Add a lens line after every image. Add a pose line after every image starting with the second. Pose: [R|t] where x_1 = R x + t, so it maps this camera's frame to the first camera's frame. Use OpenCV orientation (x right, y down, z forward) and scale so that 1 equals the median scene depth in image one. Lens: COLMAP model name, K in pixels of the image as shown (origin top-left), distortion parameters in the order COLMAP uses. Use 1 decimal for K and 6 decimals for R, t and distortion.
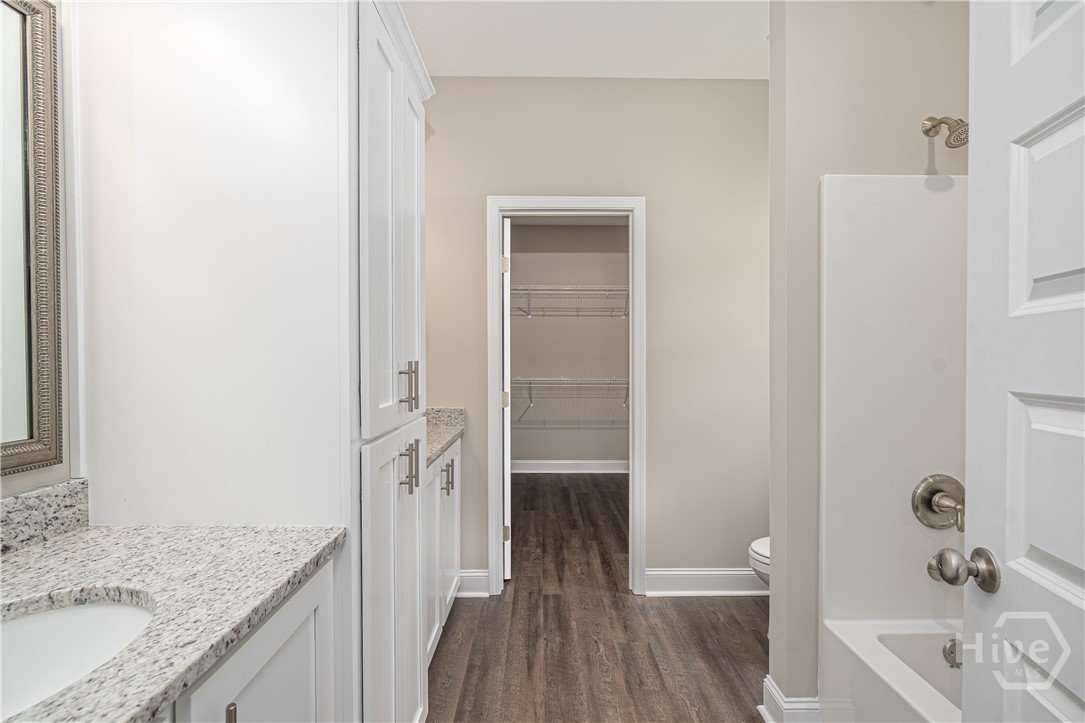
lens RADIAL K [[490.8, 0, 544.1], [0, 490.8, 362.3], [0, 0, 1]] dist [-0.008100, 0.002572]
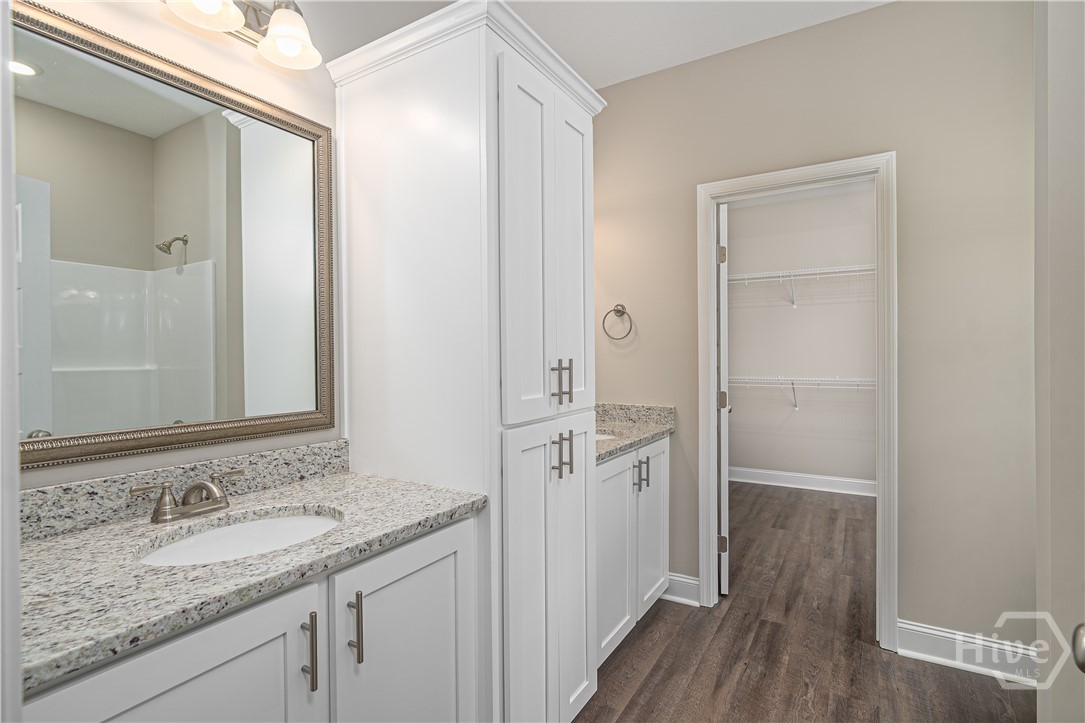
lens RADIAL K [[519.4, 0, 545.5], [0, 519.4, 357.2], [0, 0, 1]] dist [-0.009140, 0.001478]
pose [[0.851783, -0.007343, -0.523843, 0.314750], [0.004500, 0.999967, -0.006700, 0.001263], [0.523875, 0.003350, 0.851789, -0.021970]]
